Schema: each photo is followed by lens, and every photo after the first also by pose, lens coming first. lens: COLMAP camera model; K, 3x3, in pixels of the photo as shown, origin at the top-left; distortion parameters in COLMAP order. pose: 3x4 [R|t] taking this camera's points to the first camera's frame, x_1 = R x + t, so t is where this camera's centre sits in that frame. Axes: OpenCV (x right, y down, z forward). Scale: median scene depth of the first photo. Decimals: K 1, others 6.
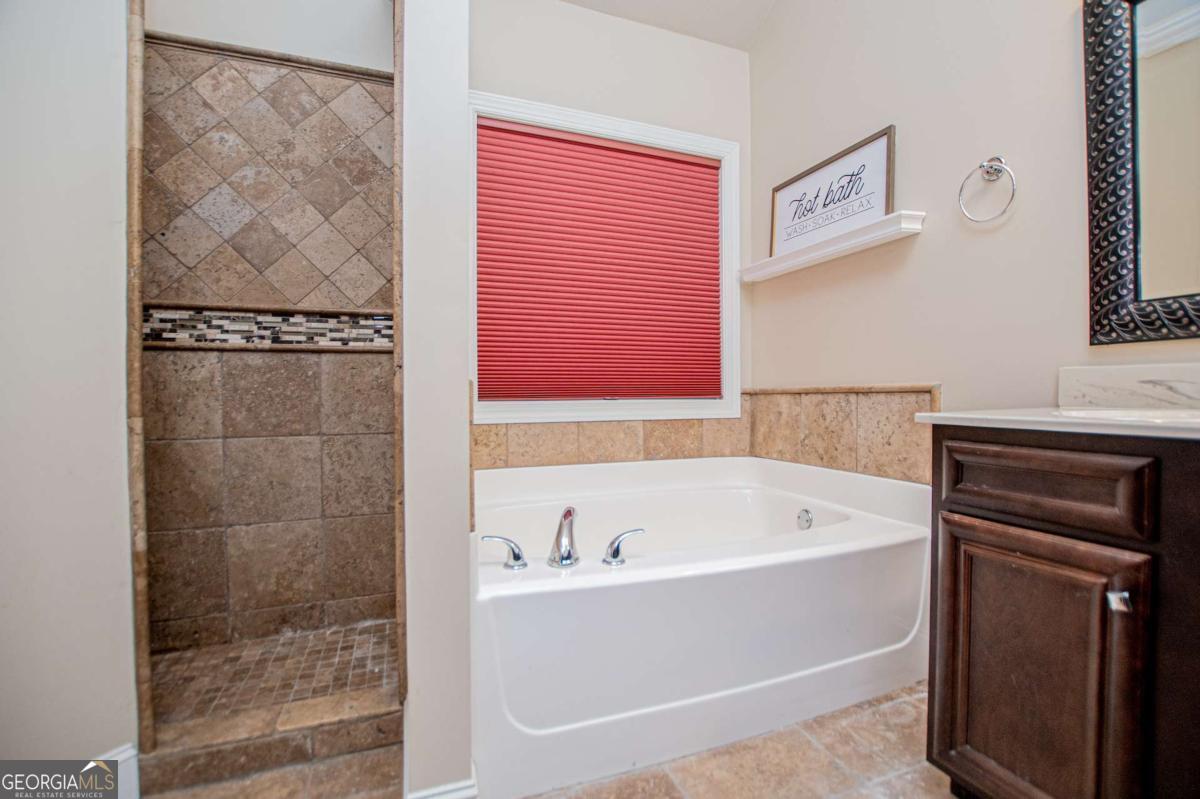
lens RADIAL K [[536.4, 0, 601.7], [0, 536.4, 396.2], [0, 0, 1]] dist [-0.024510, 0.000178]
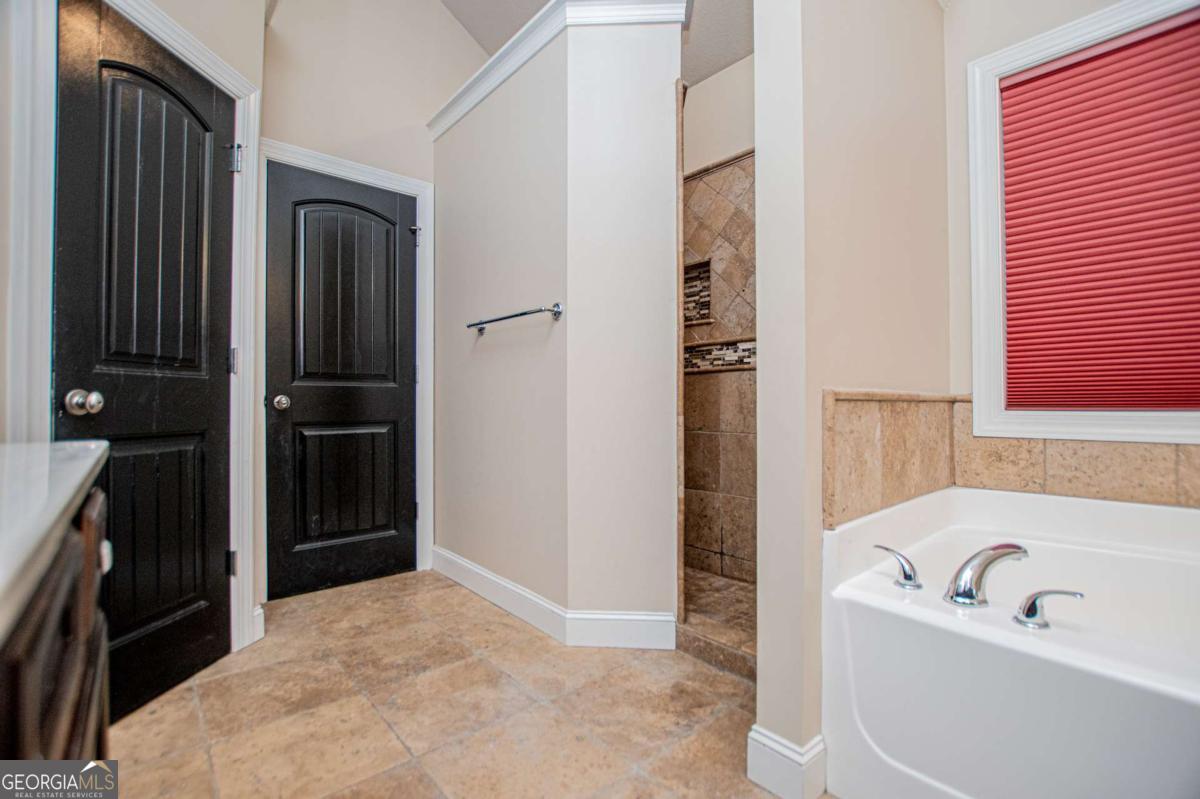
lens RADIAL K [[527.2, 0, 604.2], [0, 527.2, 399.3], [0, 0, 1]] dist [-0.031258, 0.000140]
pose [[0.354809, -0.001775, -0.934937, 0.494726], [-0.005508, 0.999977, -0.003989, -0.002157], [0.934923, 0.006565, 0.354791, 0.175542]]
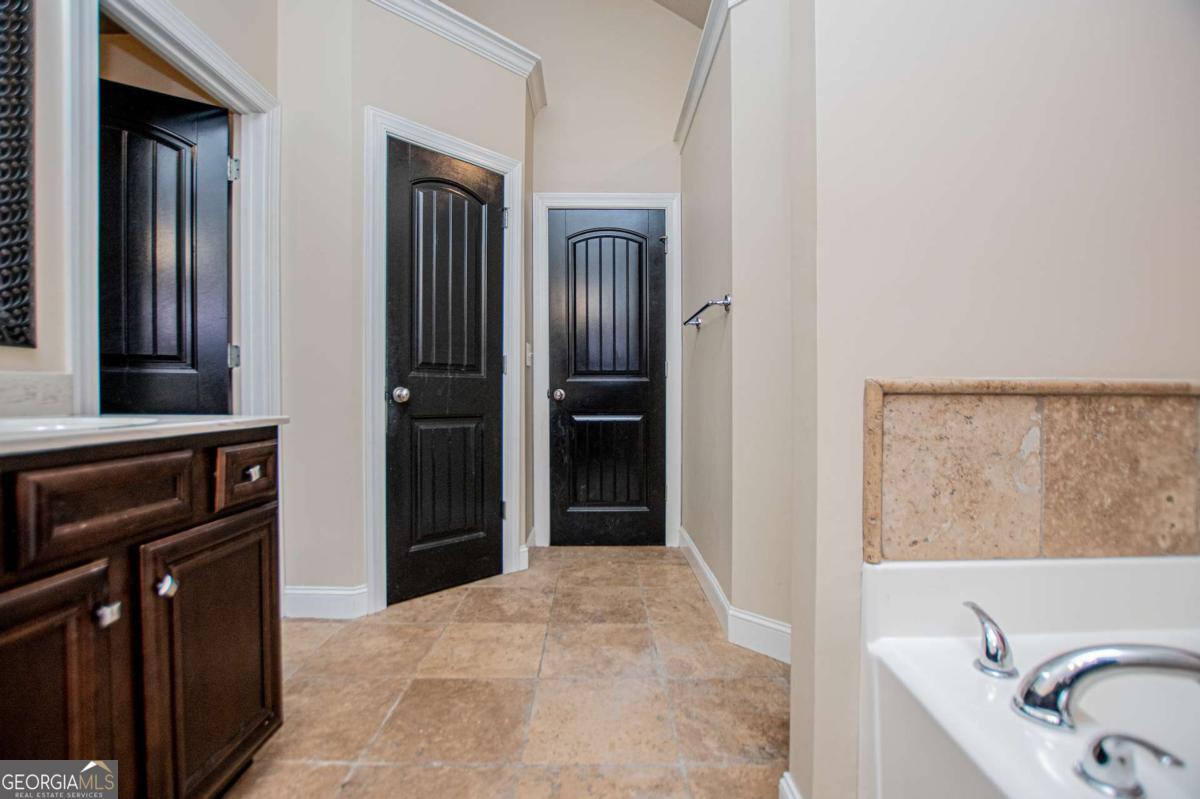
lens RADIAL K [[527.2, 0, 604.2], [0, 527.2, 399.3], [0, 0, 1]] dist [-0.031258, 0.000140]
pose [[-0.347684, 0.012187, -0.937533, 0.552886], [-0.004880, 0.999878, 0.014807, -0.007860], [0.937599, 0.009723, -0.347582, 0.761794]]
